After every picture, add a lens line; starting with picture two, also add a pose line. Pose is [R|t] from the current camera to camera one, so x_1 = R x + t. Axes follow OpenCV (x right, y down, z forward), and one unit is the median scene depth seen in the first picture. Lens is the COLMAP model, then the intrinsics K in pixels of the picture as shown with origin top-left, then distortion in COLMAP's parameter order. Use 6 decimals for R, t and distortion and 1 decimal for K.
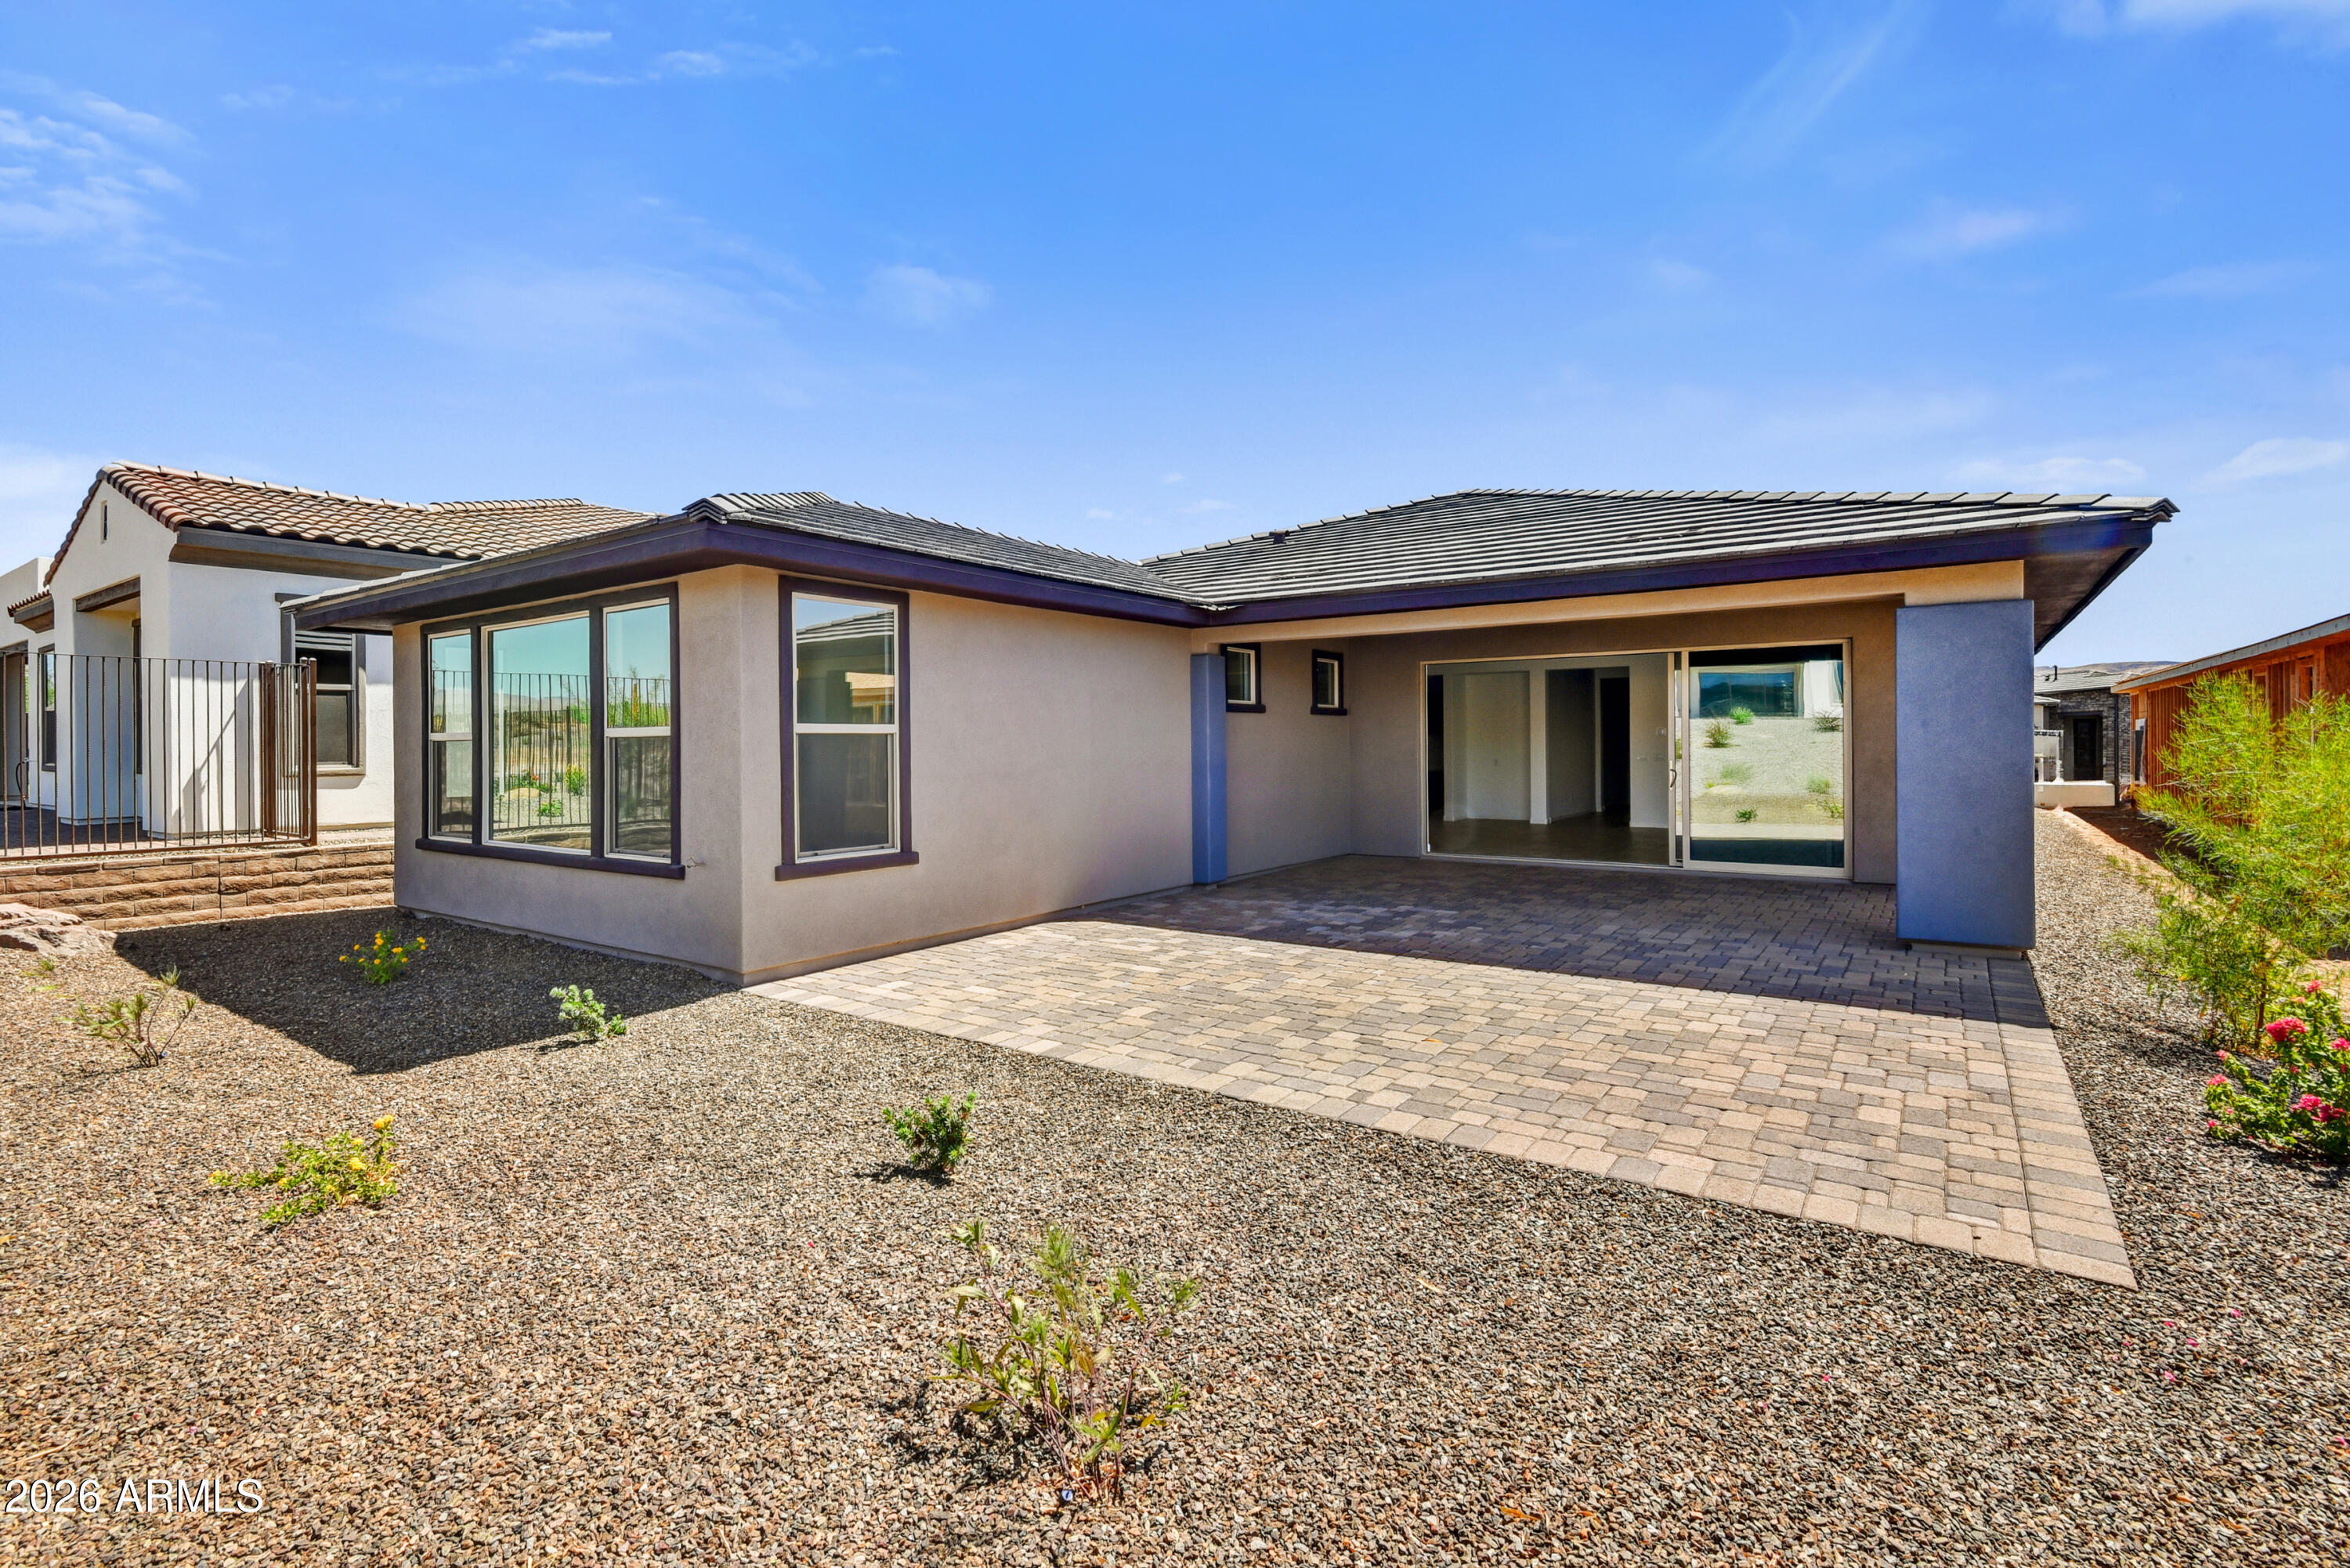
lens RADIAL K [[1074.8, 0, 1179.4], [0, 1074.8, 762.6], [0, 0, 1]] dist [0.001236, -0.004599]
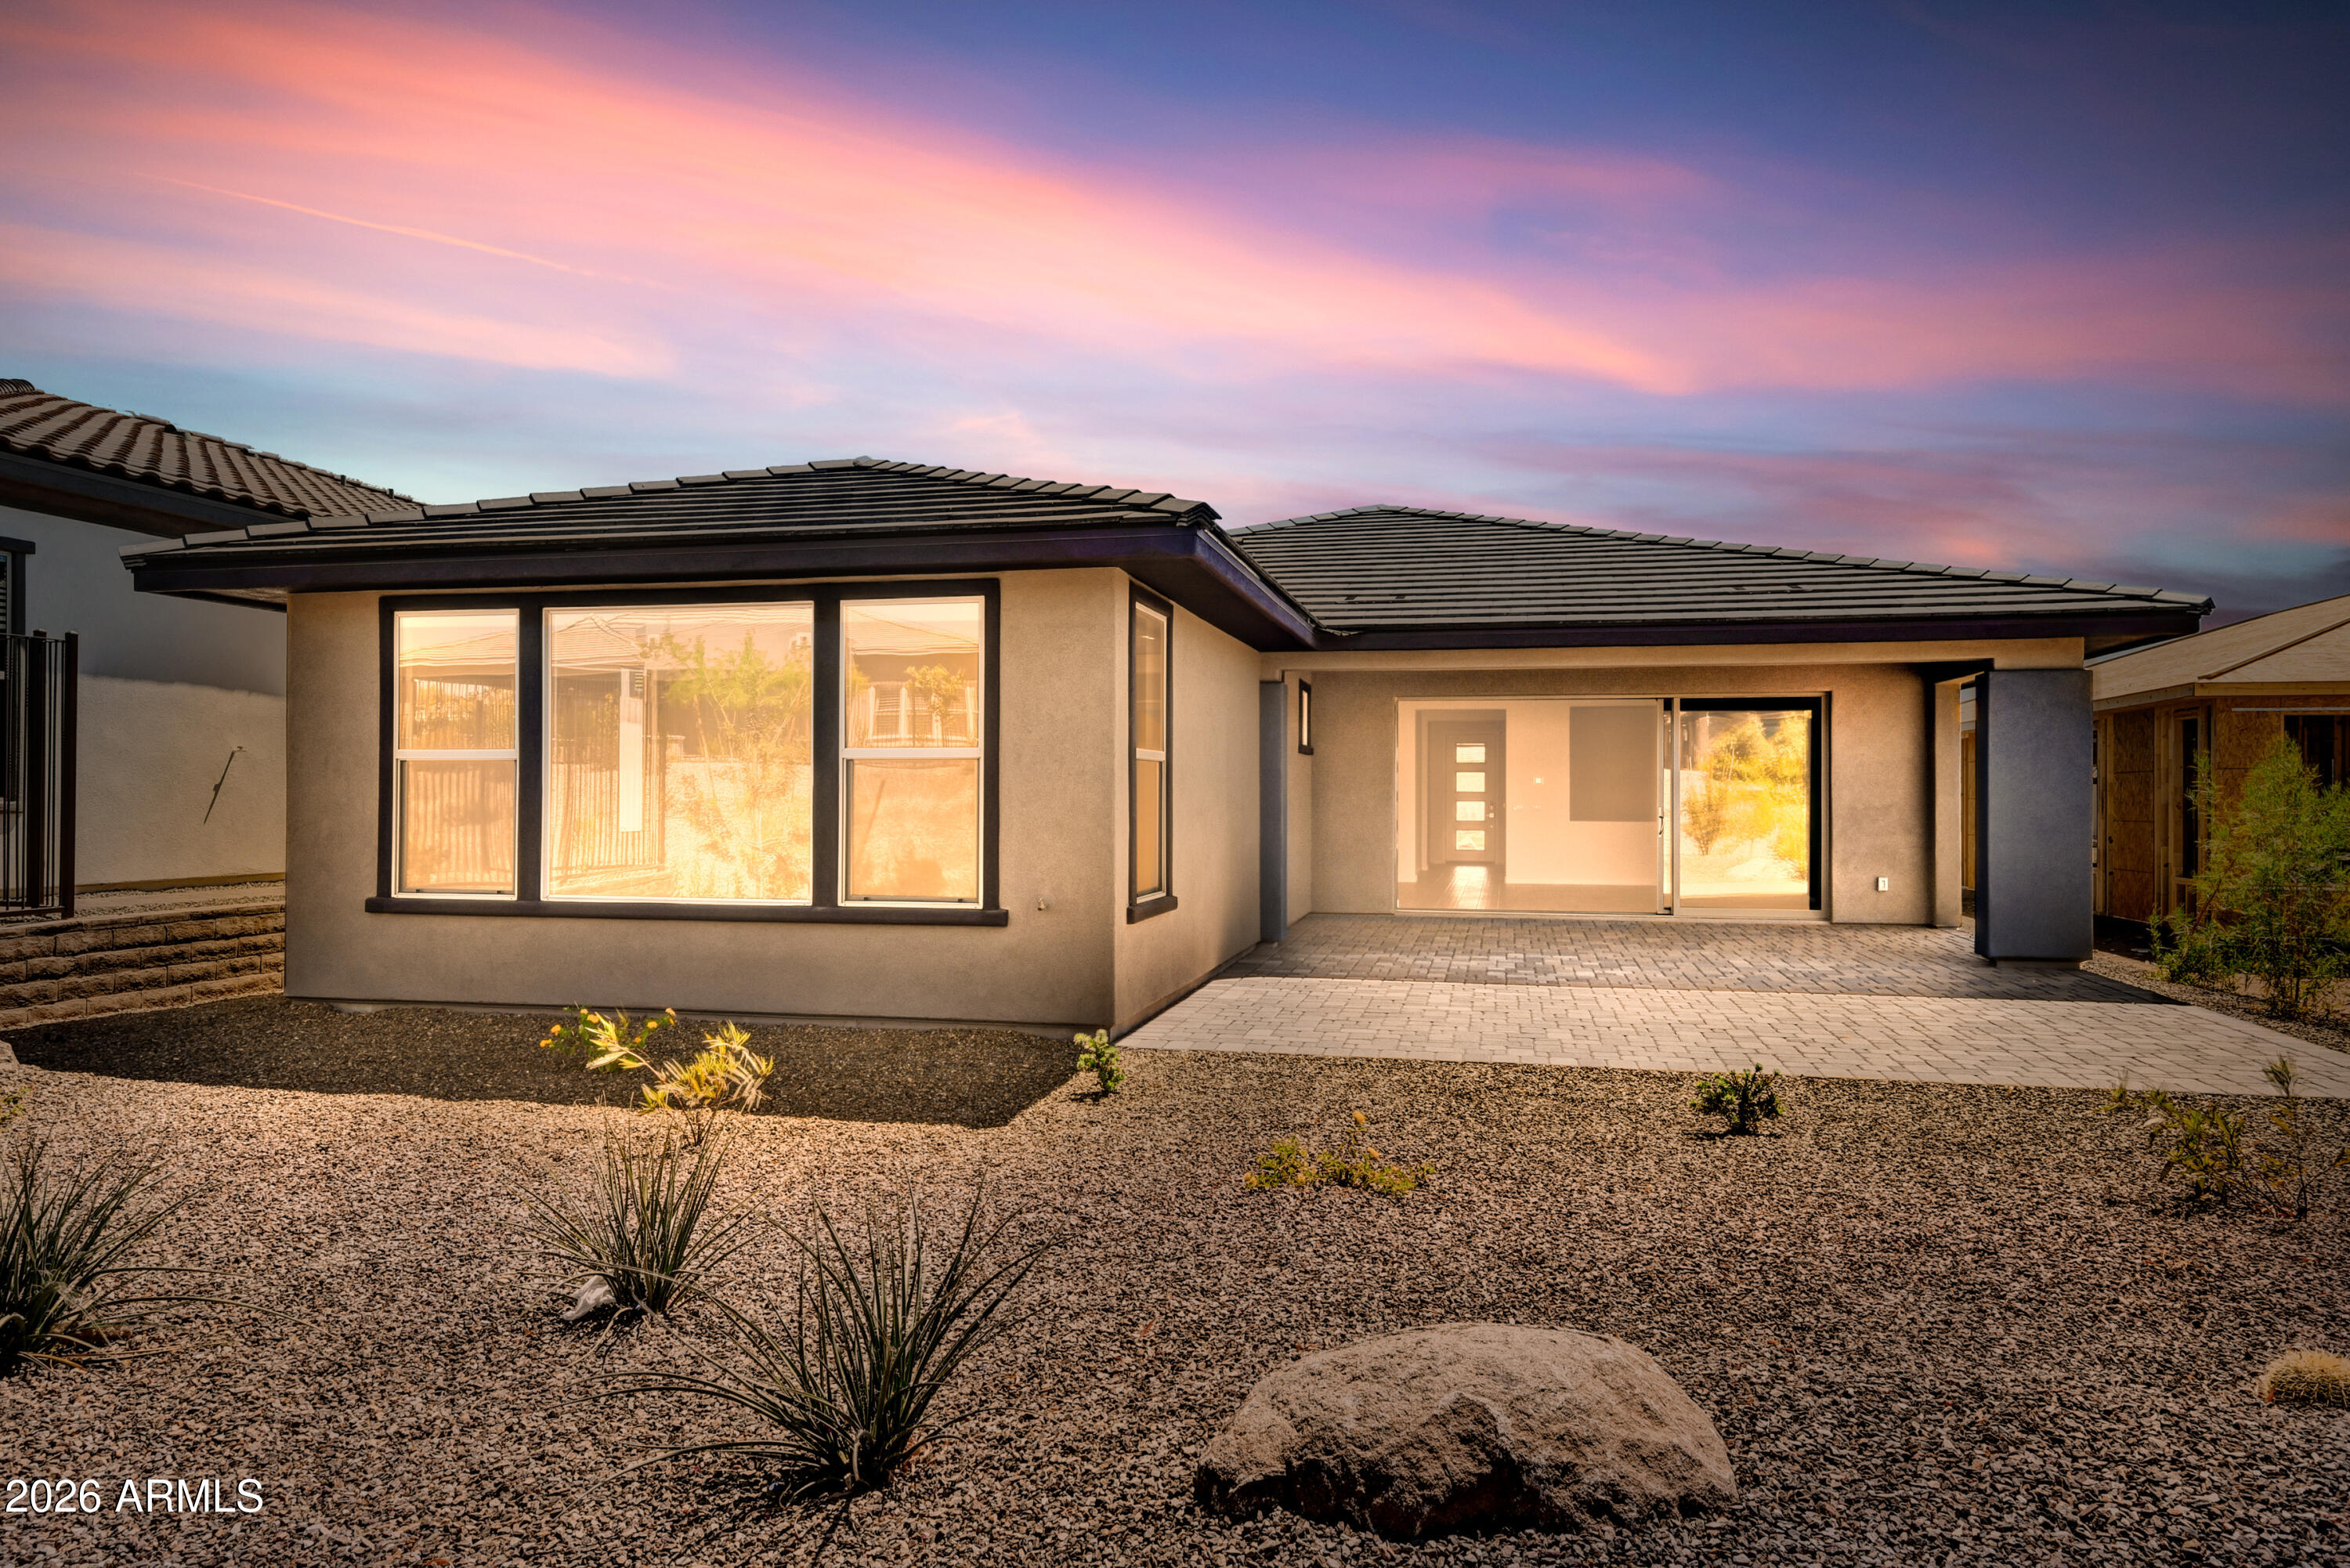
lens RADIAL K [[1480.8, 0, 1171.4], [0, 1480.8, 789.2], [0, 0, 1]] dist [-0.002957, 0.000785]
pose [[0.923637, 0.013186, 0.383041, -0.545861], [-0.004199, 0.999696, -0.024287, 0.018849], [-0.383245, 0.020824, 0.923412, -0.095104]]
